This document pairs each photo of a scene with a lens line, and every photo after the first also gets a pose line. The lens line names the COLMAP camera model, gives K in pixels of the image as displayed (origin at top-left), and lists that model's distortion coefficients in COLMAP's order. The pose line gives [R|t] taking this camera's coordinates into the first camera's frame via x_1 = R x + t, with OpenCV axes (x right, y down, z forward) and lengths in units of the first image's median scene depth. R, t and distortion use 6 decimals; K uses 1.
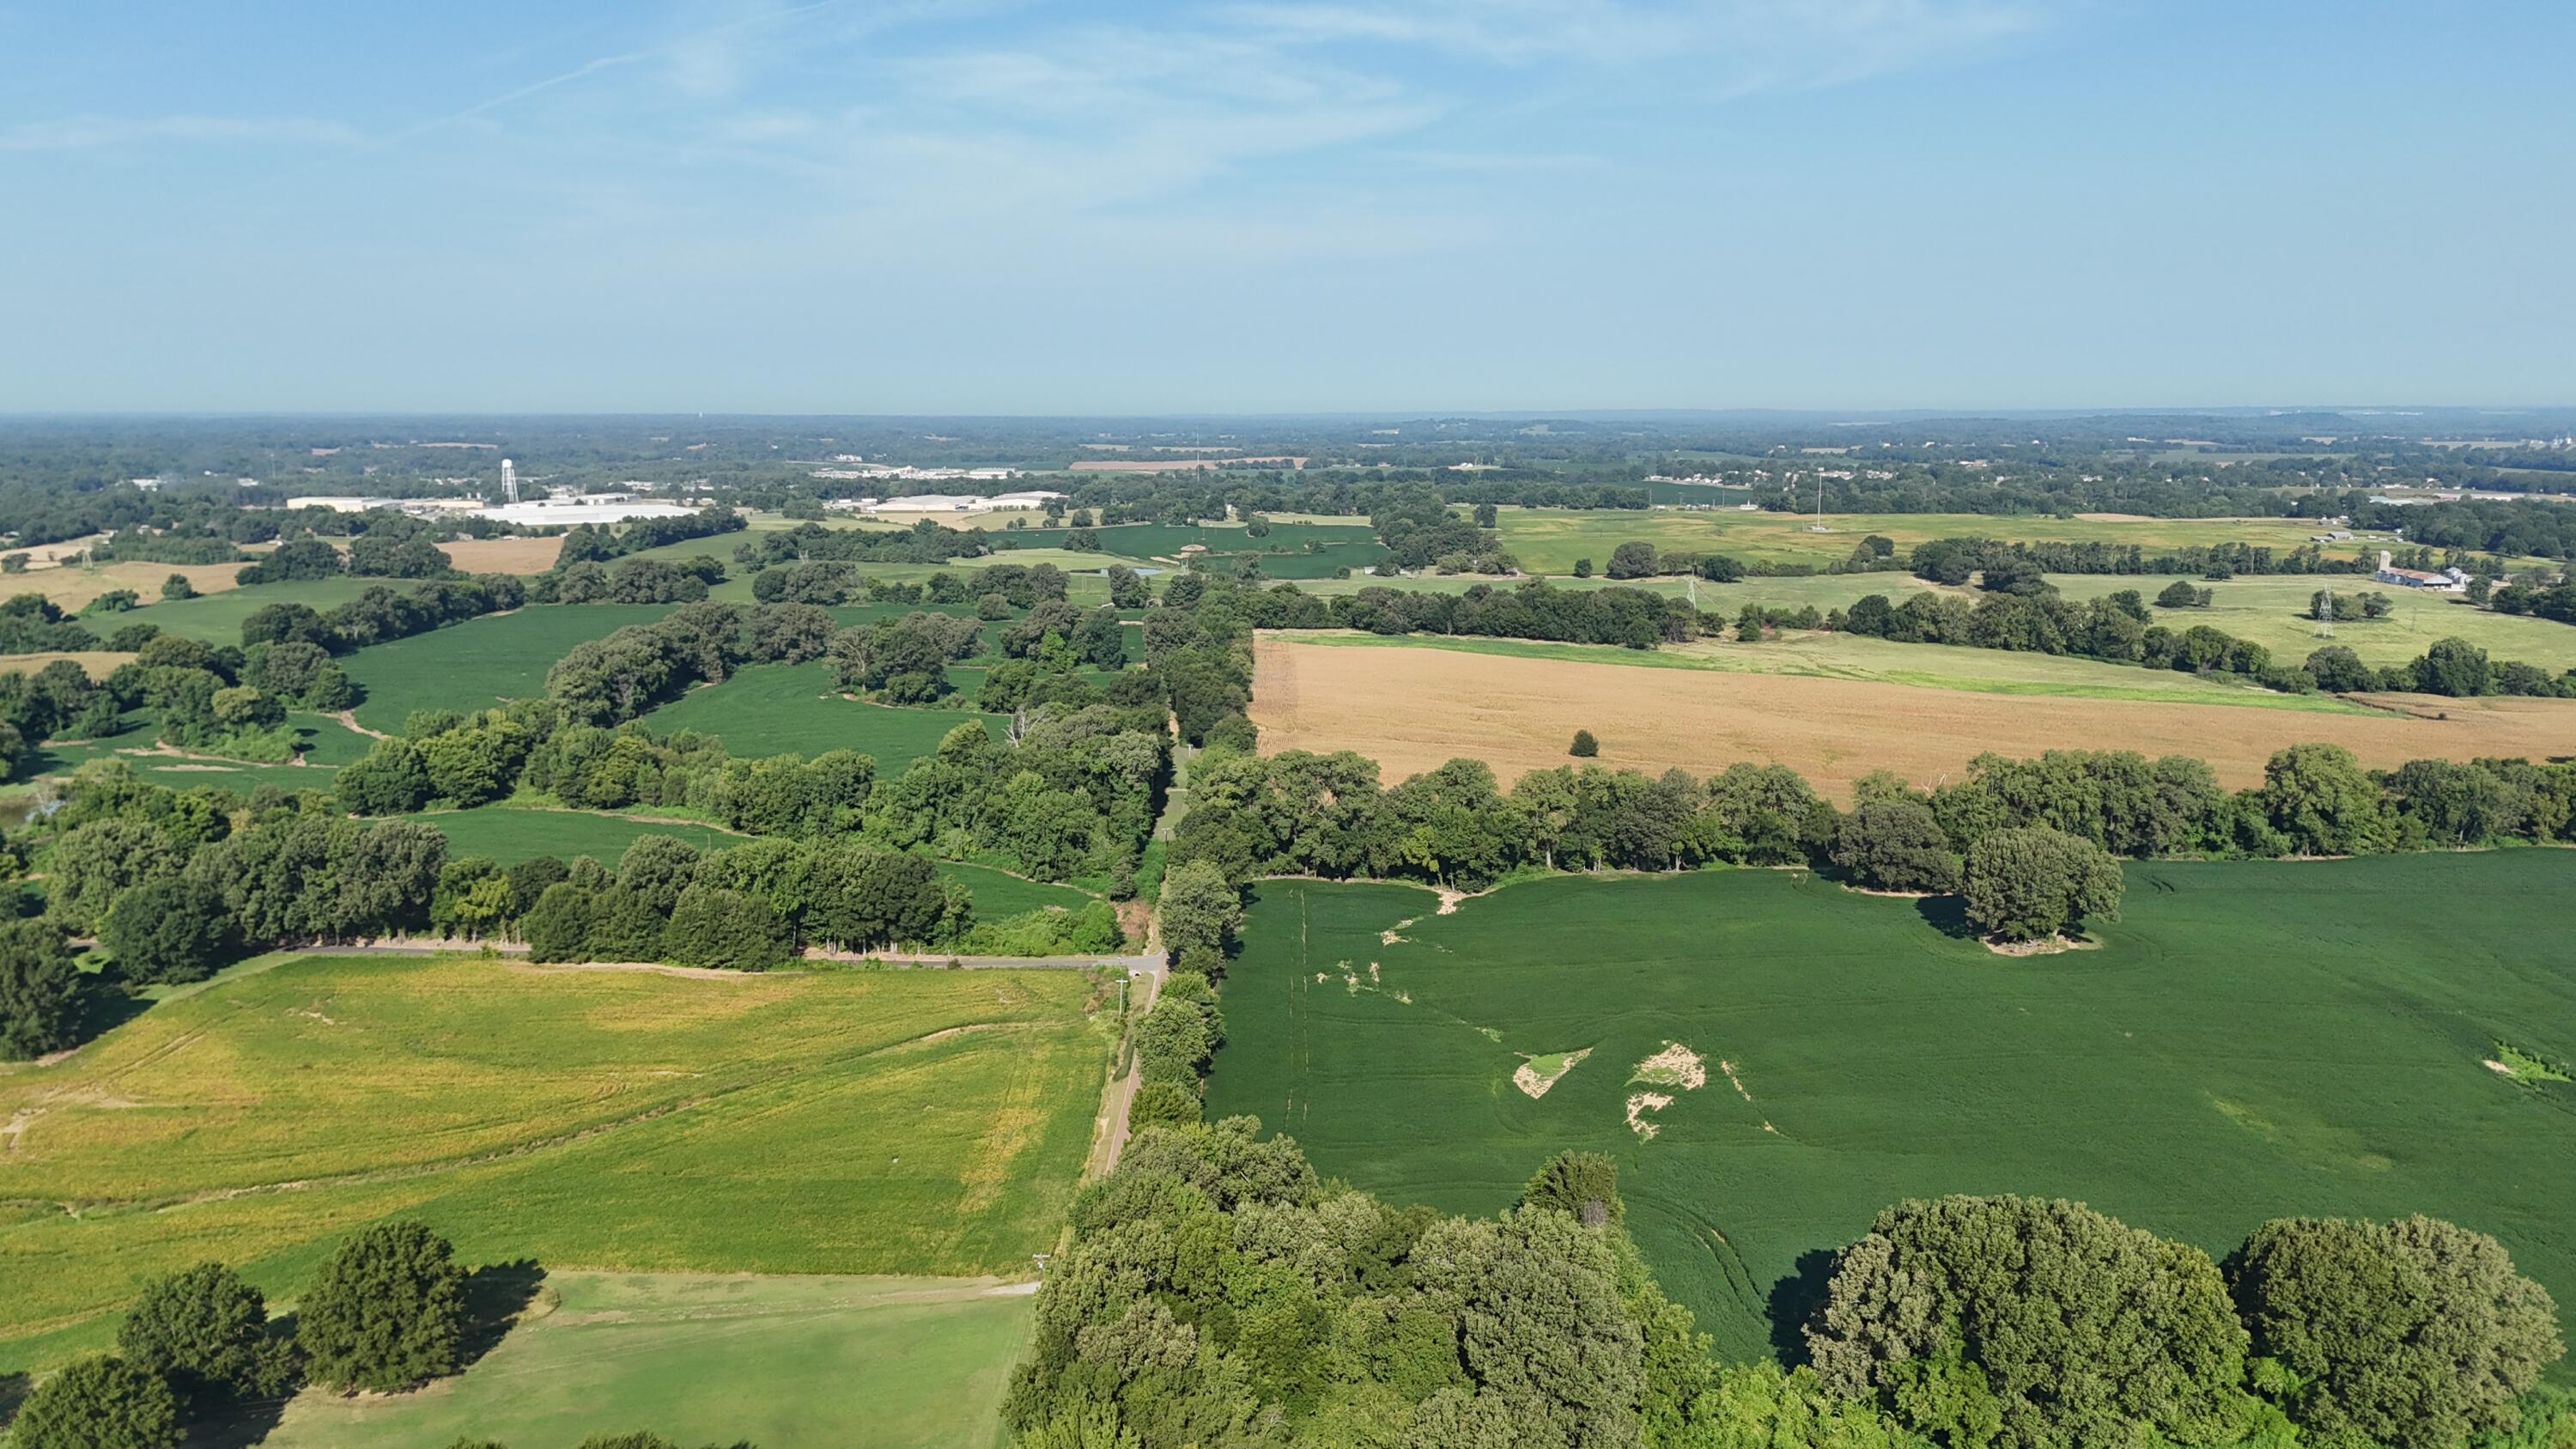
lens RADIAL K [[1885.8, 0, 1283.4], [0, 1885.8, 719.5], [0, 0, 1]] dist [0.047932, -0.034846]
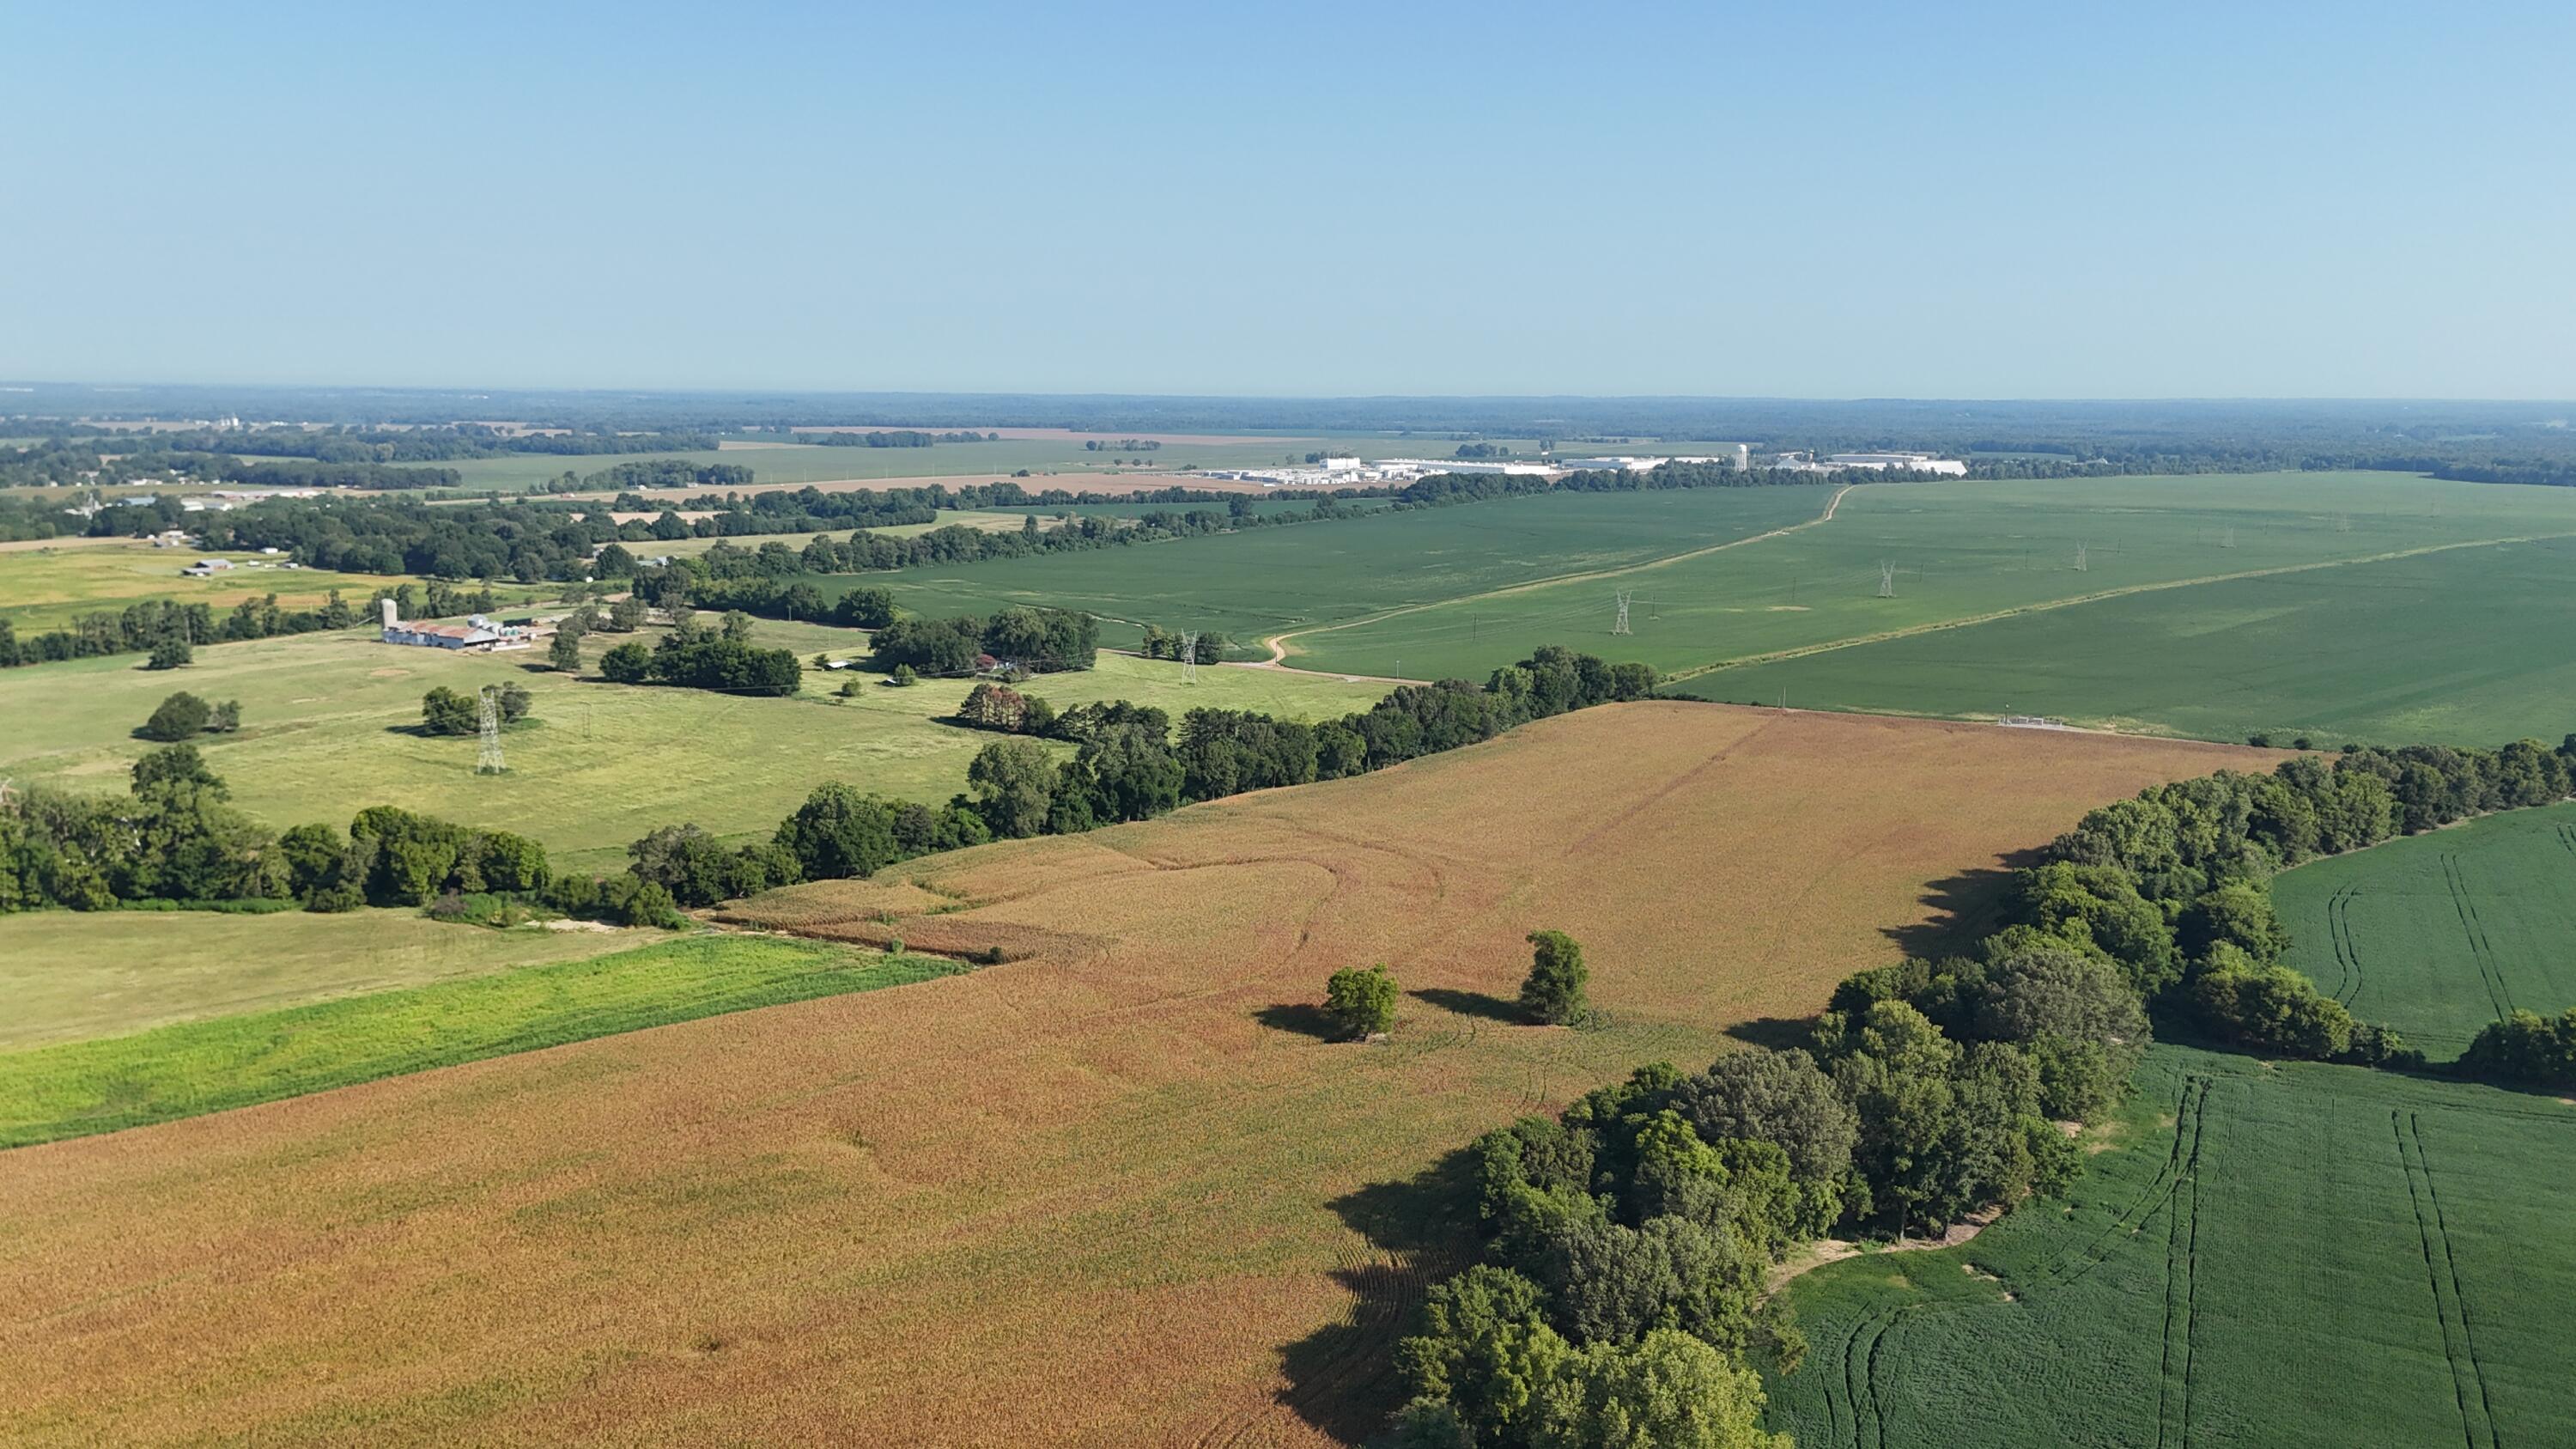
lens RADIAL K [[1885.8, 0, 1278.6], [0, 1885.8, 726.4], [0, 0, 1]] dist [0.047932, -0.034846]
pose [[0.425280, -0.152237, 0.892166, 0.099621], [0.132839, 0.985576, 0.104854, -0.085038], [-0.895260, 0.073922, 0.439369, 0.475734]]
